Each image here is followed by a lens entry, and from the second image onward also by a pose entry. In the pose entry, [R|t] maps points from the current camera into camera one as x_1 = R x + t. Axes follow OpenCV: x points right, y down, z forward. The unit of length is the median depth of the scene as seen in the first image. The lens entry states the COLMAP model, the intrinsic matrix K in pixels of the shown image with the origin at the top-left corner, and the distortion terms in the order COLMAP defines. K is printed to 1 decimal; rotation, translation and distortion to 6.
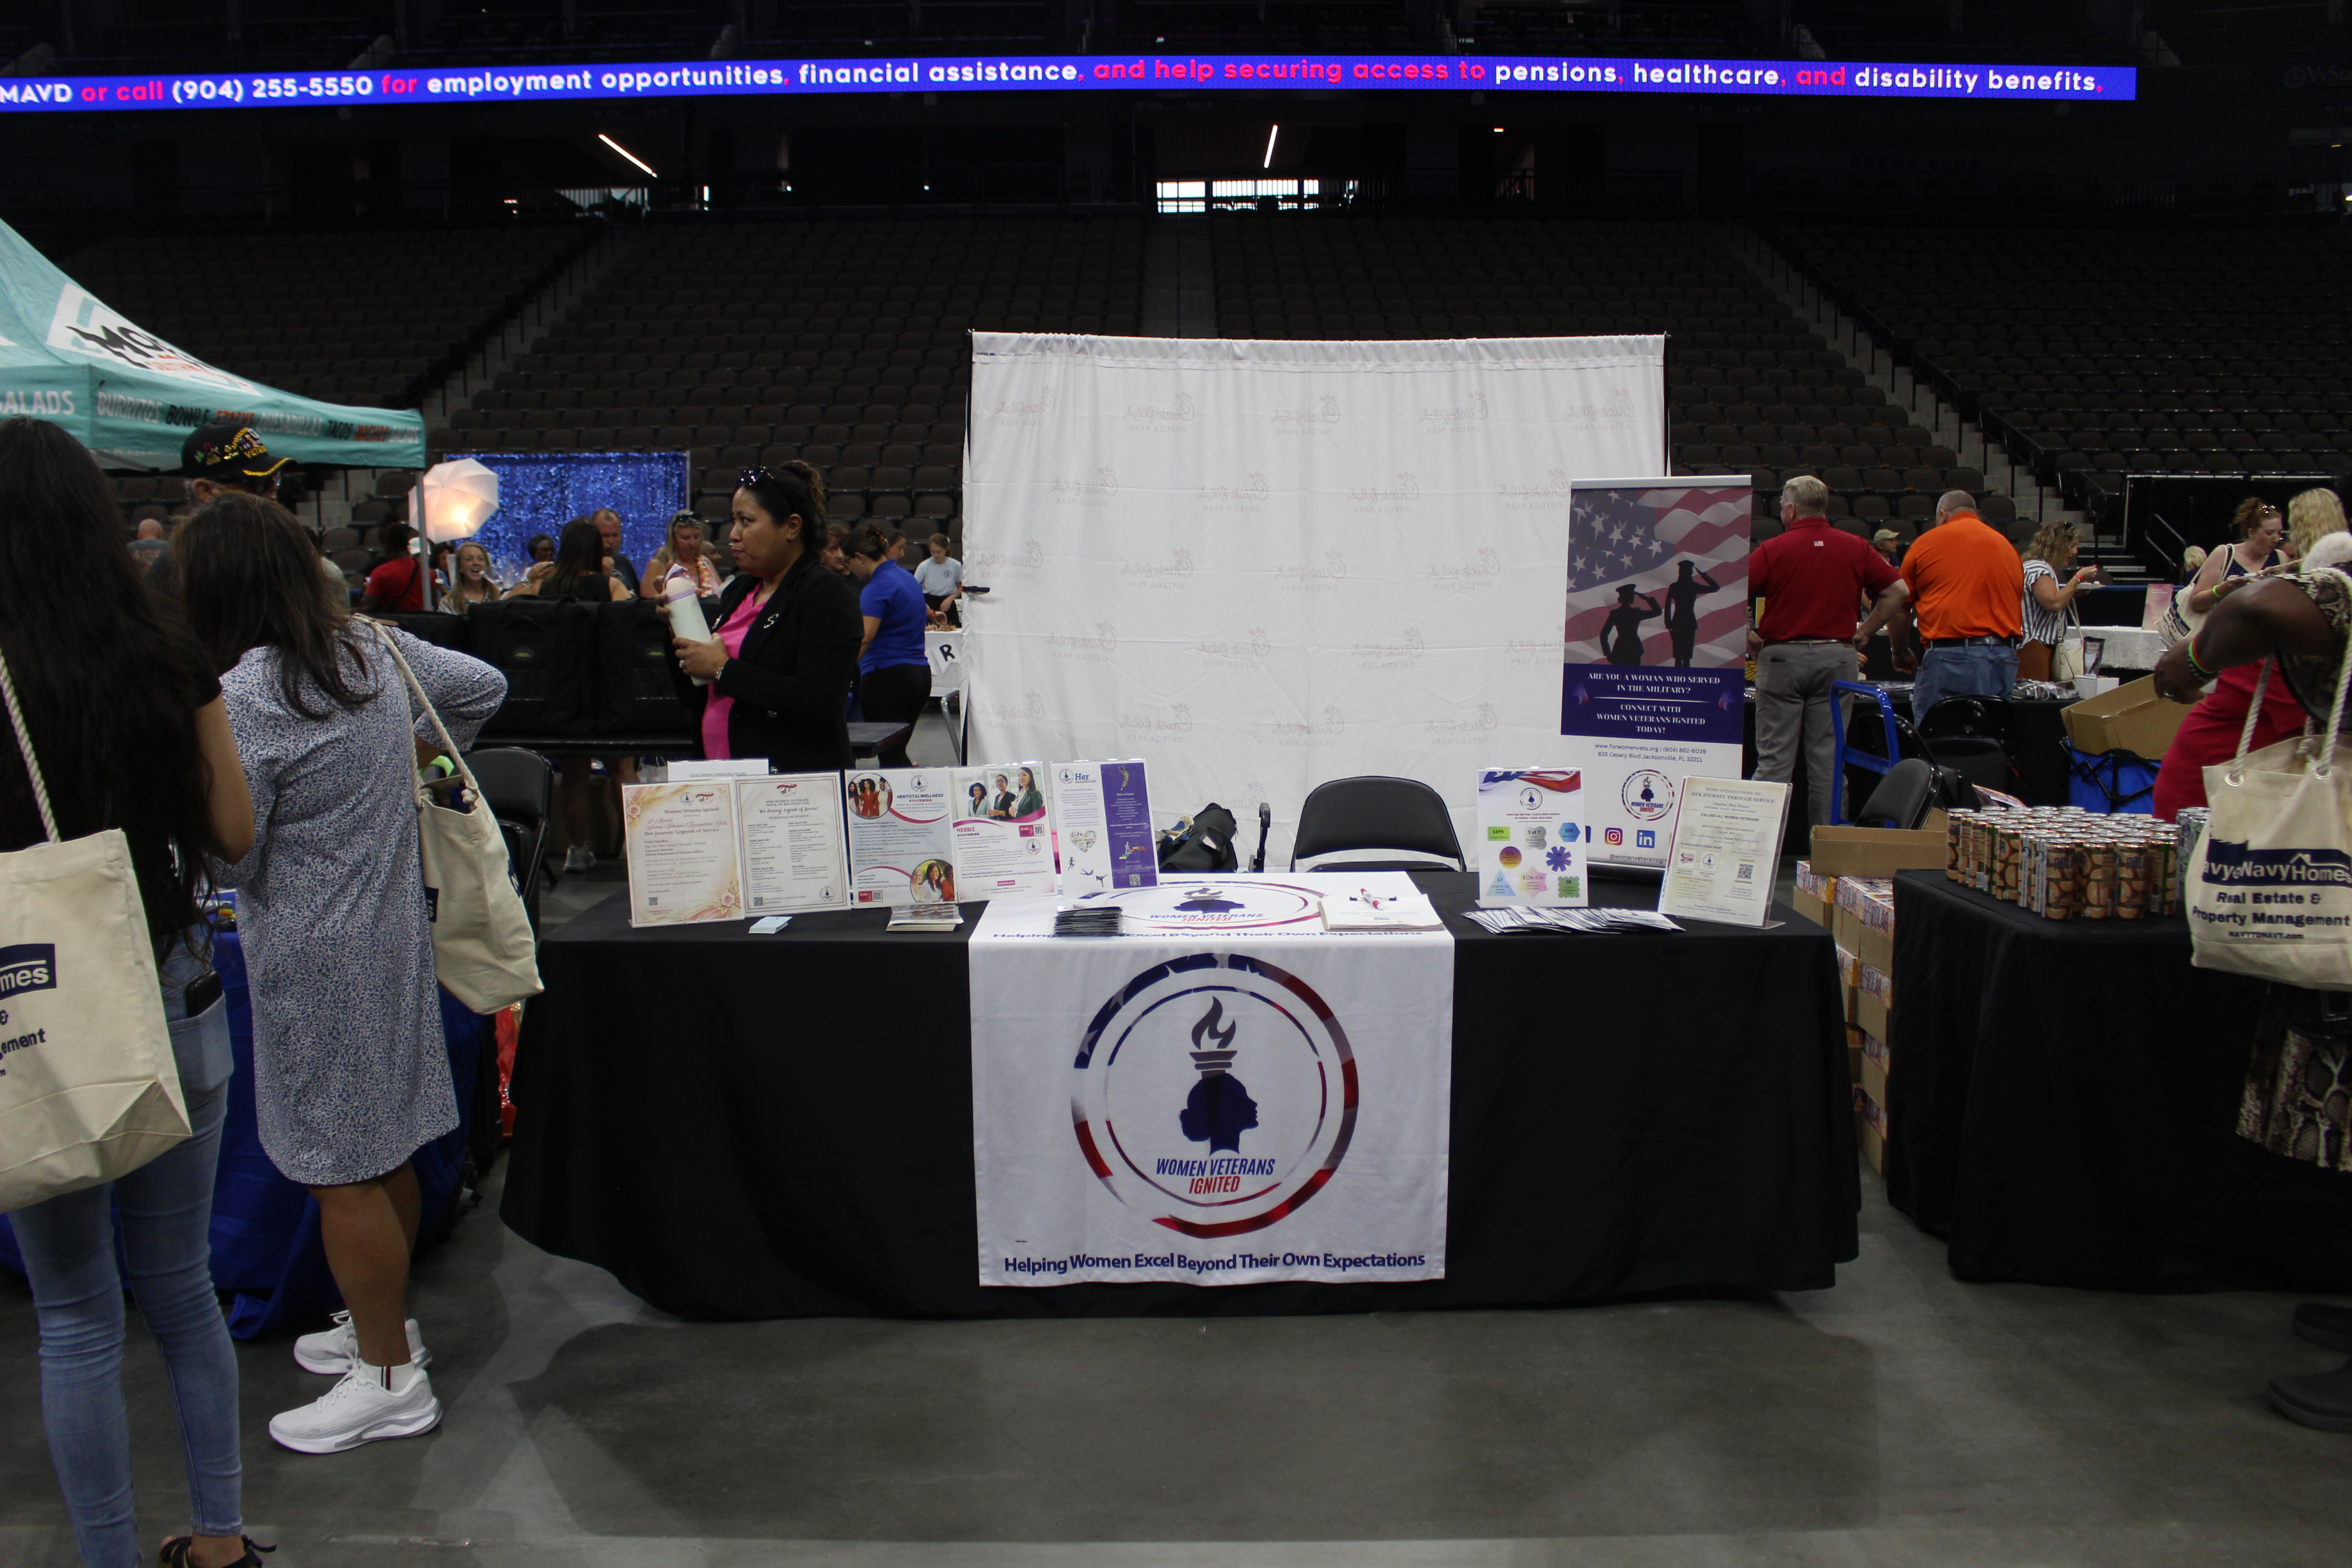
lens RADIAL K [[1931.1, 0, 1185.5], [0, 1931.1, 803.6], [0, 0, 1]] dist [-0.102452, 0.062569]
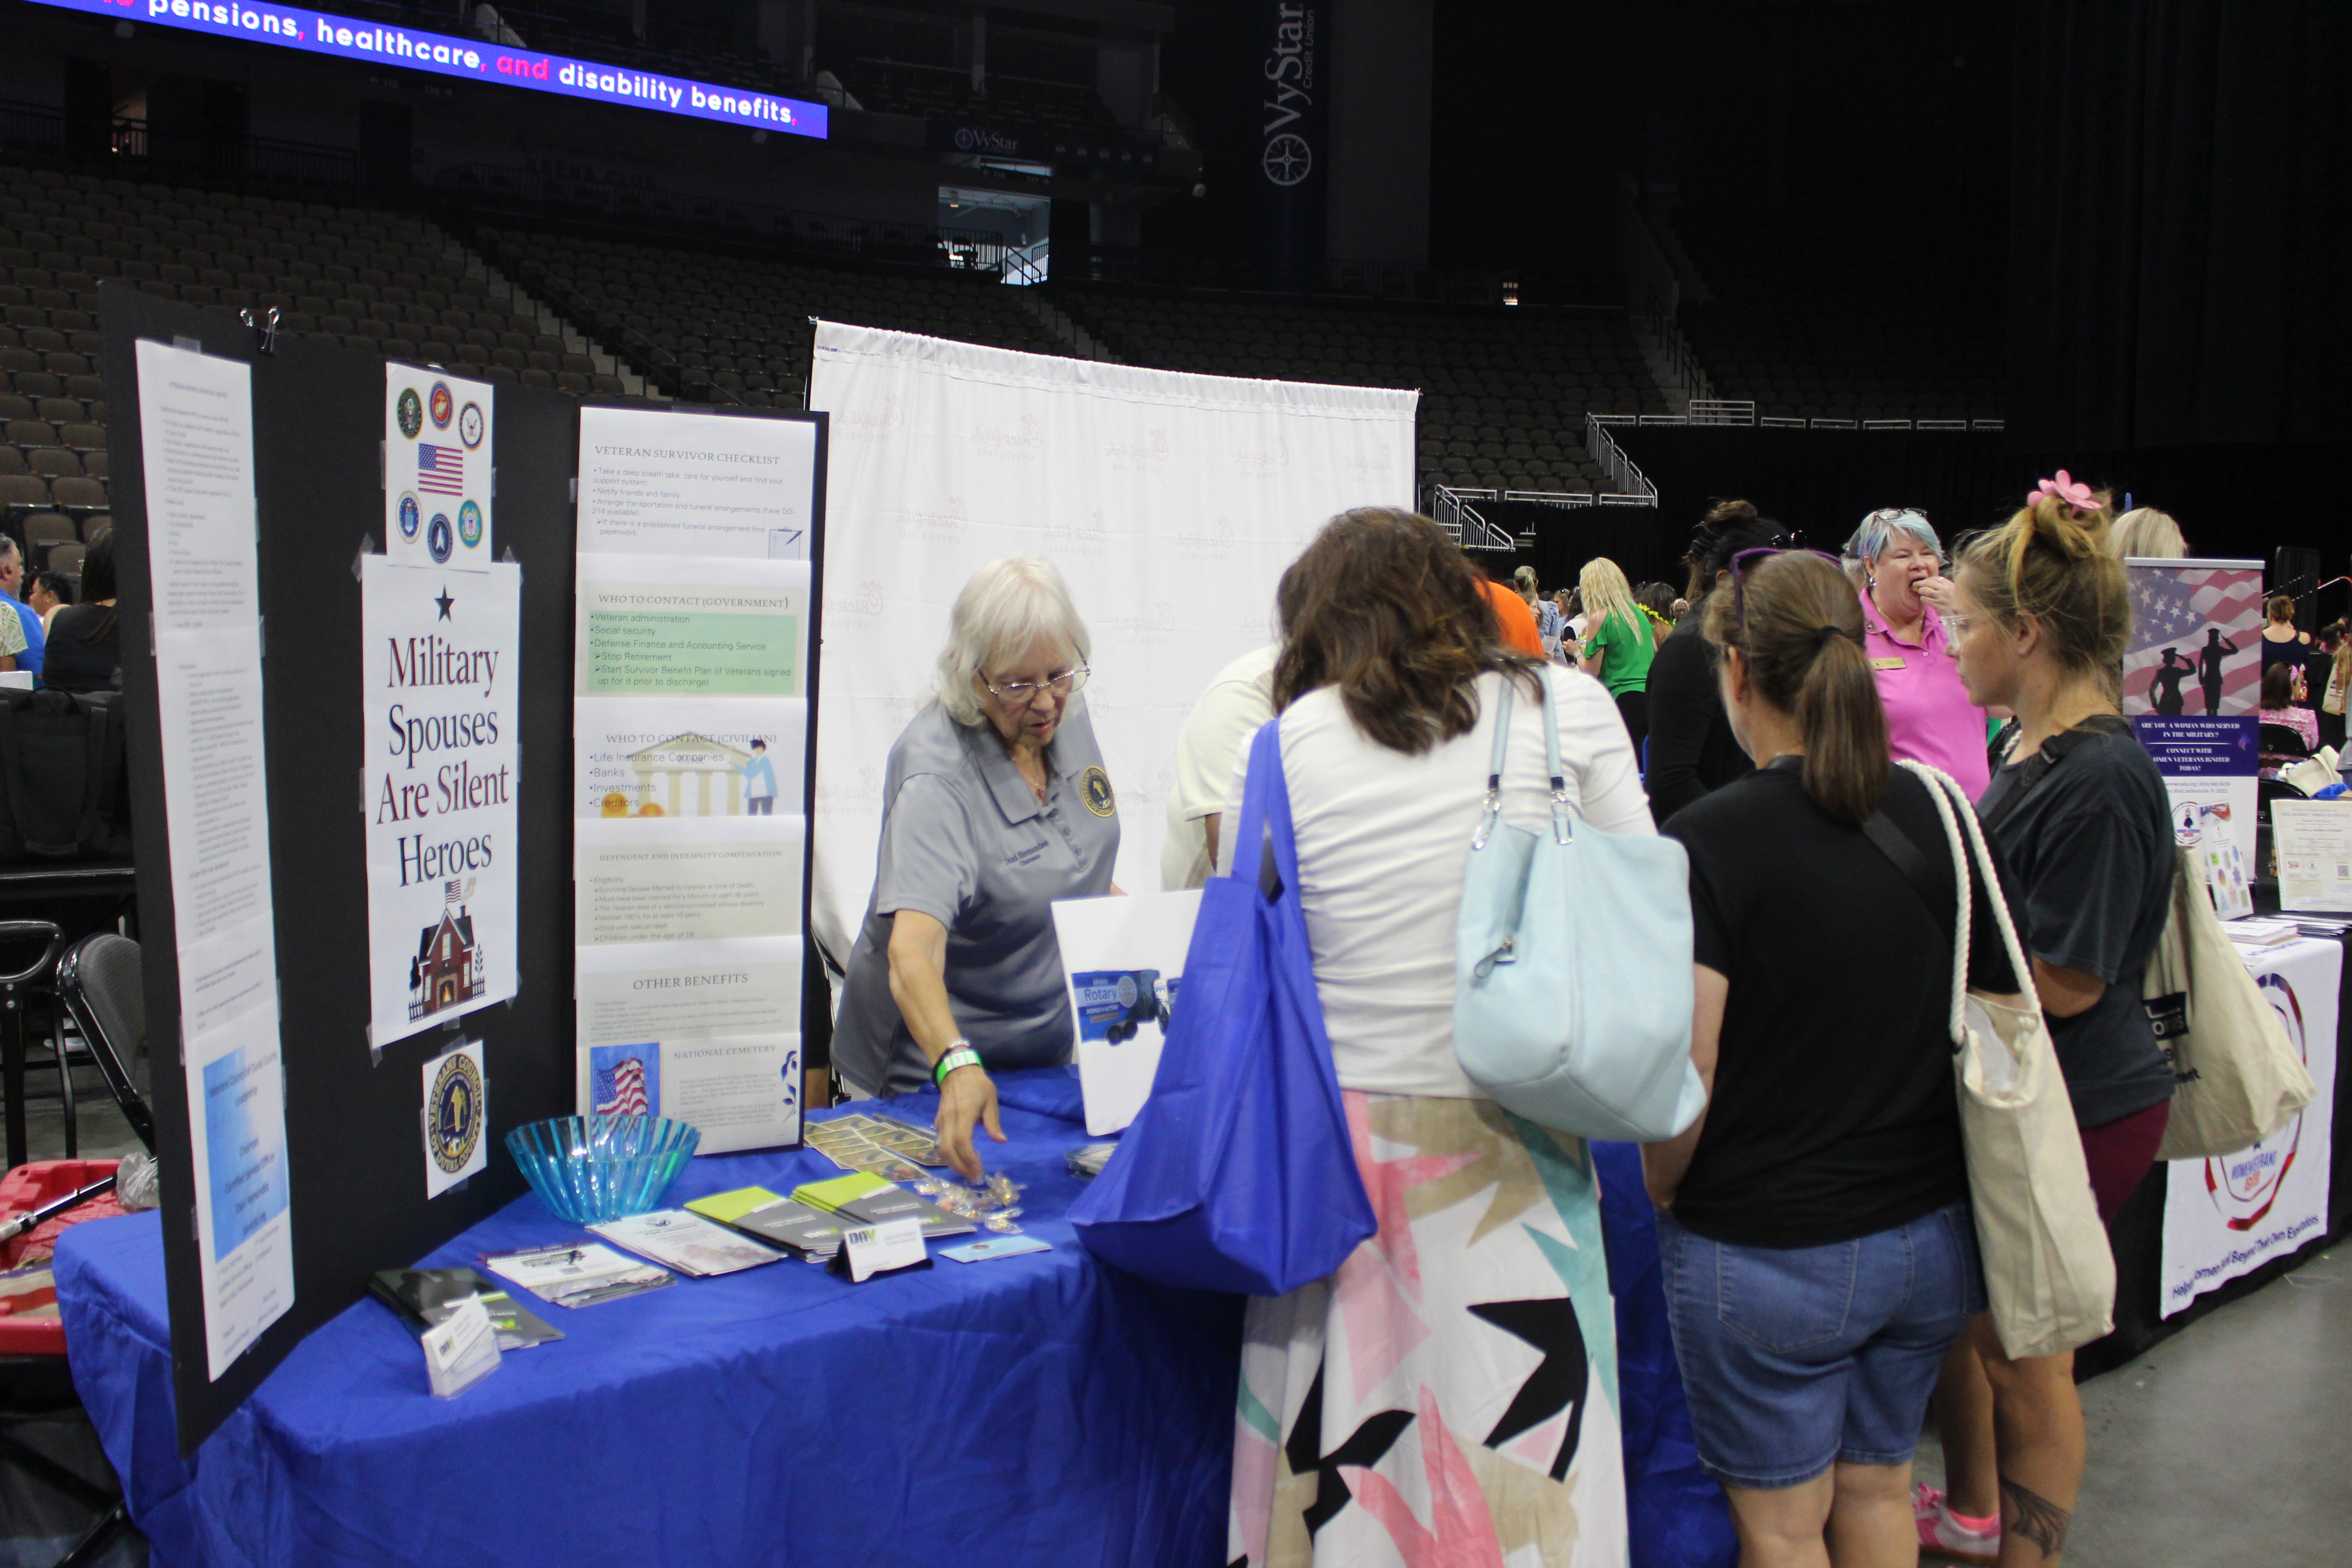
lens RADIAL K [[2199.3, 0, 1176.5], [0, 2199.3, 780.8], [0, 0, 1]] dist [-0.089779, 0.000000]
pose [[0.739669, -0.037353, 0.671933, -0.628508], [0.067547, 0.997537, -0.018903, -0.026746], [-0.669572, 0.059369, 0.740370, 0.237386]]
